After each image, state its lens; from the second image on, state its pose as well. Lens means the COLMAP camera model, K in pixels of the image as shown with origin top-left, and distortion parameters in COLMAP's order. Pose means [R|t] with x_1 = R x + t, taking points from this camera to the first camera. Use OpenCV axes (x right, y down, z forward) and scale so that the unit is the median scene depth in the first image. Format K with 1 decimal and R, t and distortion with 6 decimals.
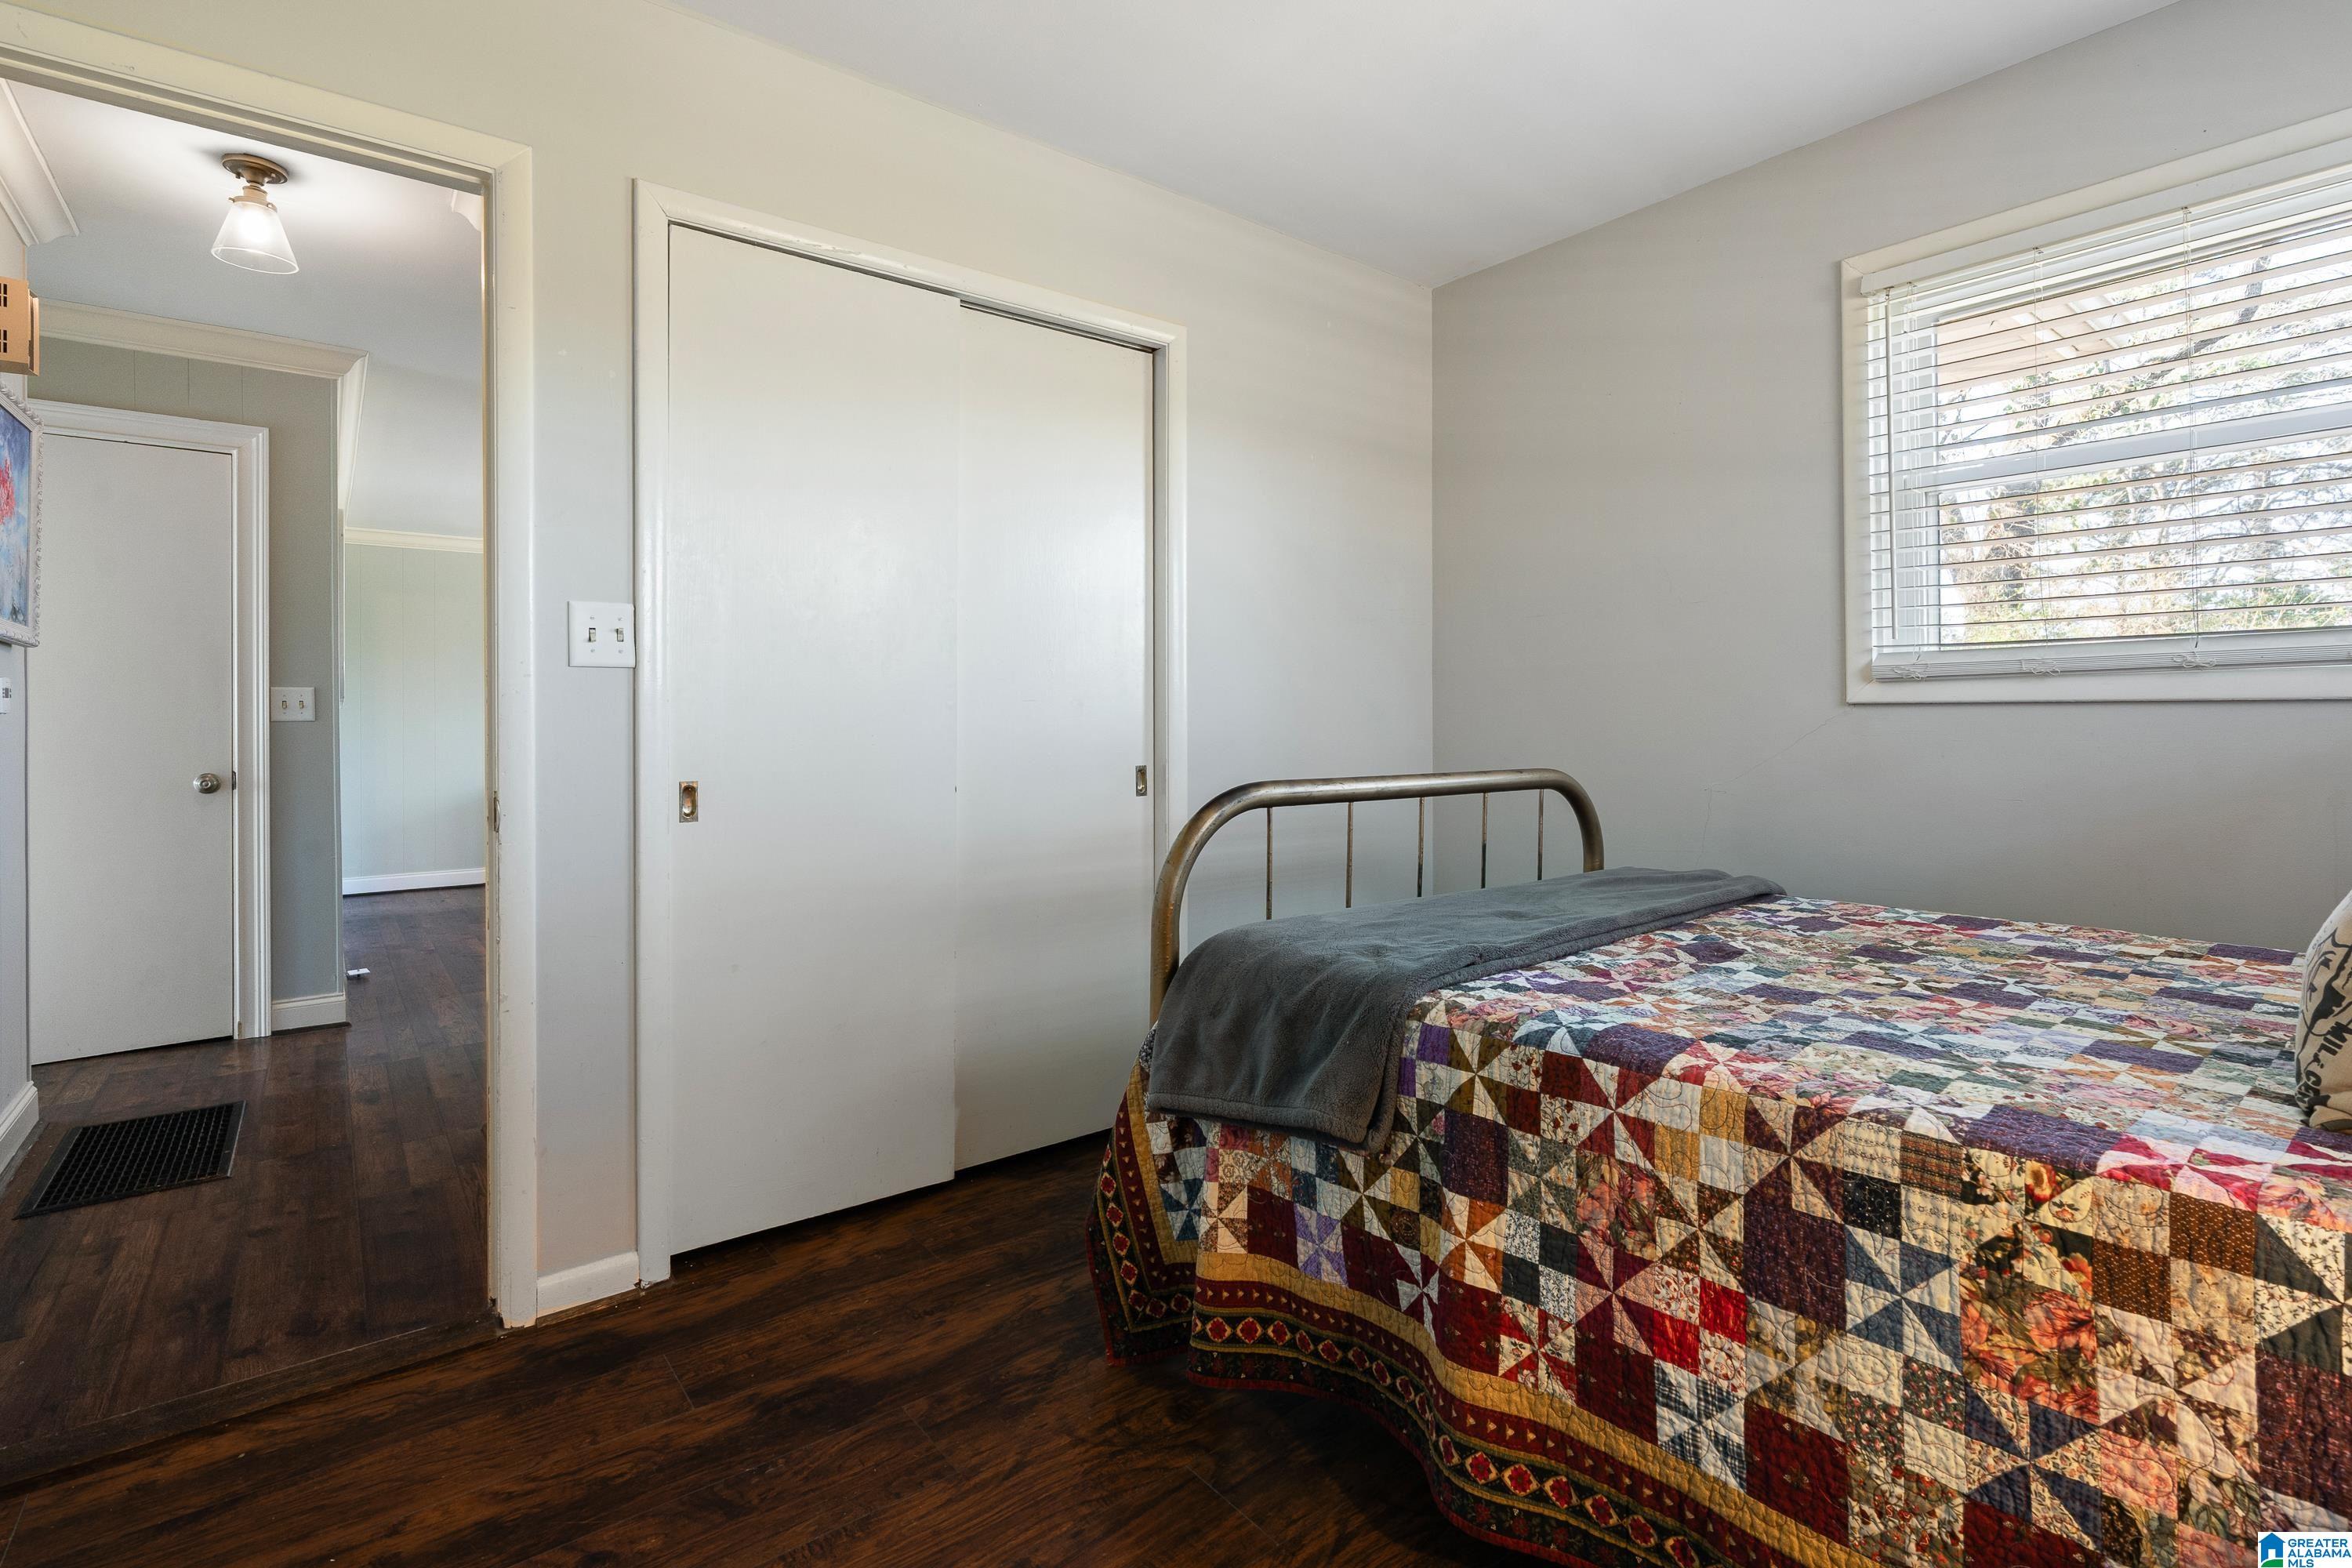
lens RADIAL K [[1092.3, 0, 1175.7], [0, 1092.3, 725.1], [0, 0, 1]] dist [0.000295, 0.000293]
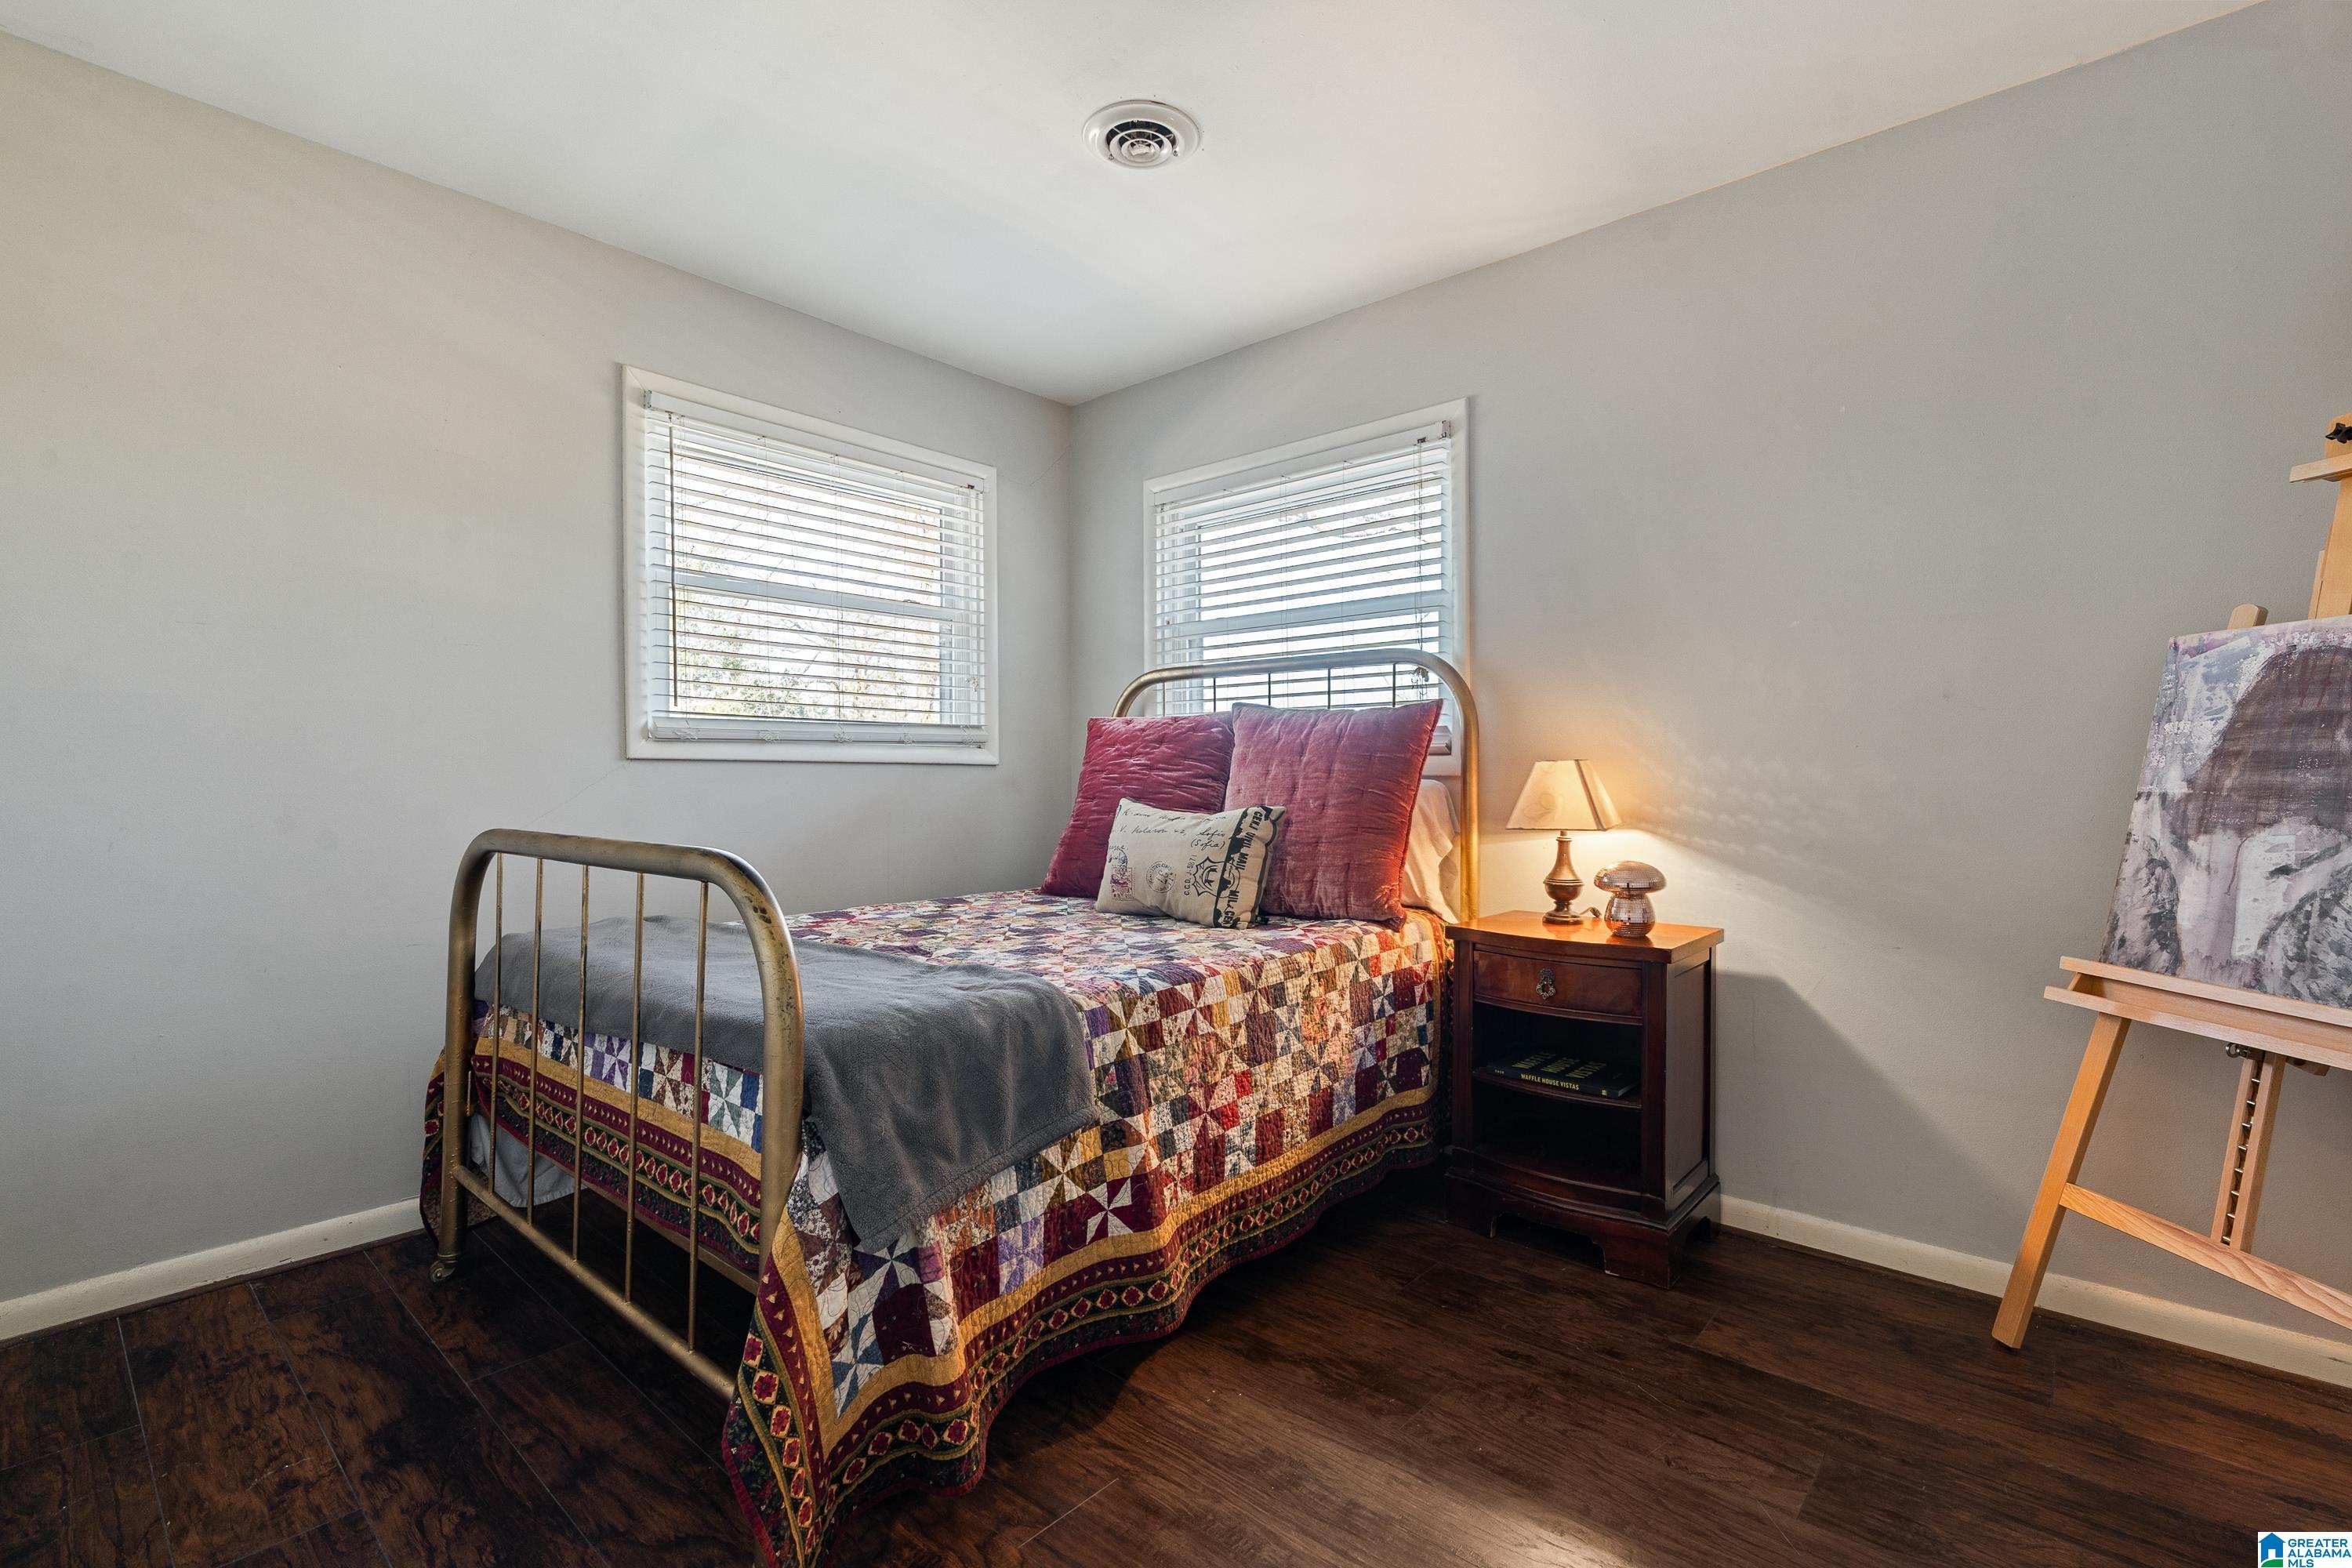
lens RADIAL K [[1073.9, 0, 1176.0], [0, 1073.9, 784.0], [0, 0, 1]] dist [-0.001365, 0.000331]
pose [[-0.176180, -0.005239, 0.984344, -1.240061], [0.000607, 0.999985, 0.005431, 0.002315], [-0.984358, 0.001555, -0.176174, 1.356272]]
